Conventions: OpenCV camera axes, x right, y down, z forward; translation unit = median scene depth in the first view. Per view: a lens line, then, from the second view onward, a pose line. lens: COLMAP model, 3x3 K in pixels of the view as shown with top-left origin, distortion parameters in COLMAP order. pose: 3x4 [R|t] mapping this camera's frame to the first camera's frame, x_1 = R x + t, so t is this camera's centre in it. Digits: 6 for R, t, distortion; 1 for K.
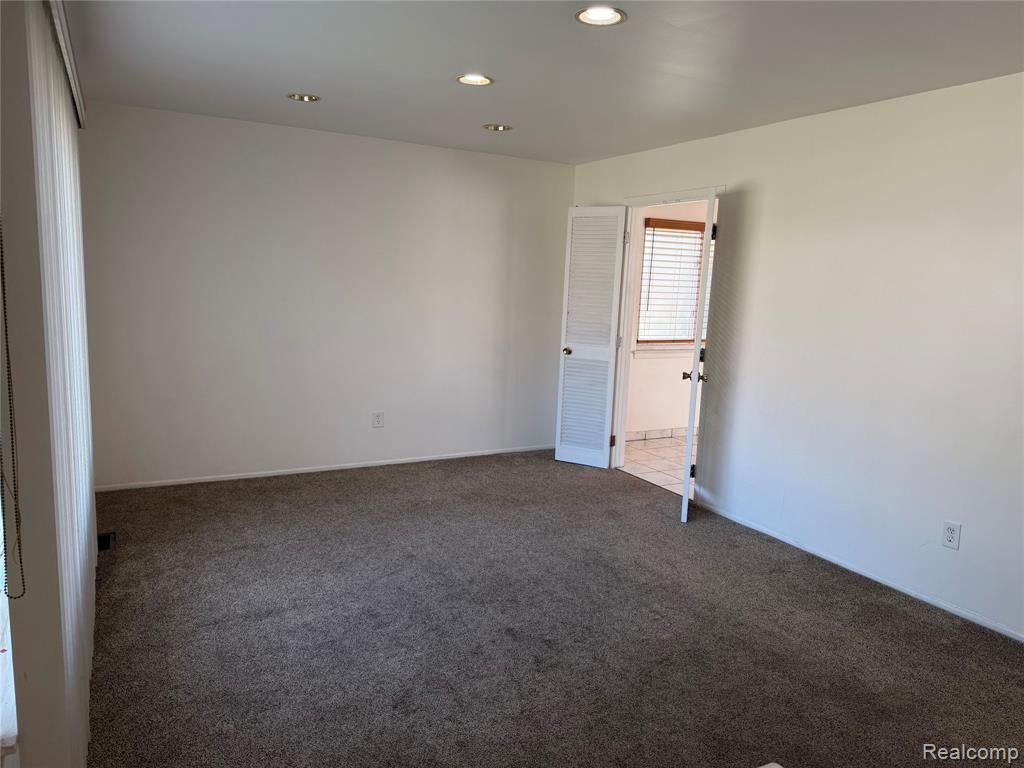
lens RADIAL K [[712.1, 0, 495.6], [0, 712.1, 384.3], [0, 0, 1]] dist [0.057963, -0.137828]
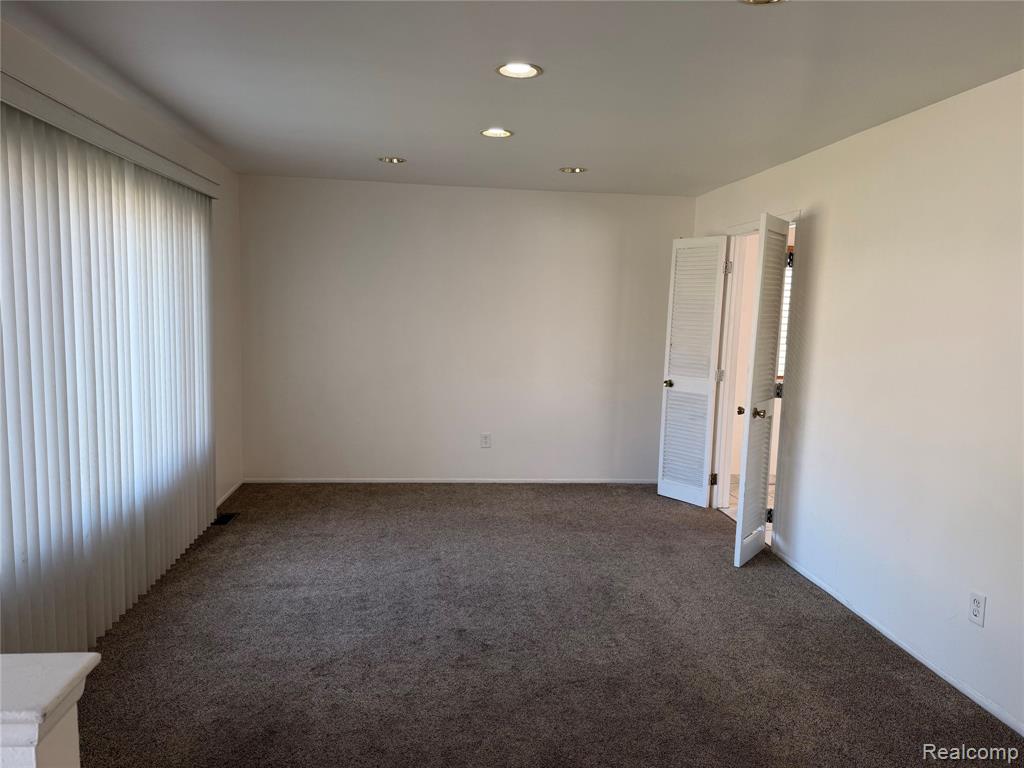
lens RADIAL K [[712.1, 0, 495.6], [0, 712.1, 384.3], [0, 0, 1]] dist [0.057963, -0.137828]
pose [[0.929513, 0.037823, -0.366845, 0.282666], [-0.056140, 0.997646, -0.039388, 0.008003], [0.364492, 0.057206, 0.929448, -0.002984]]
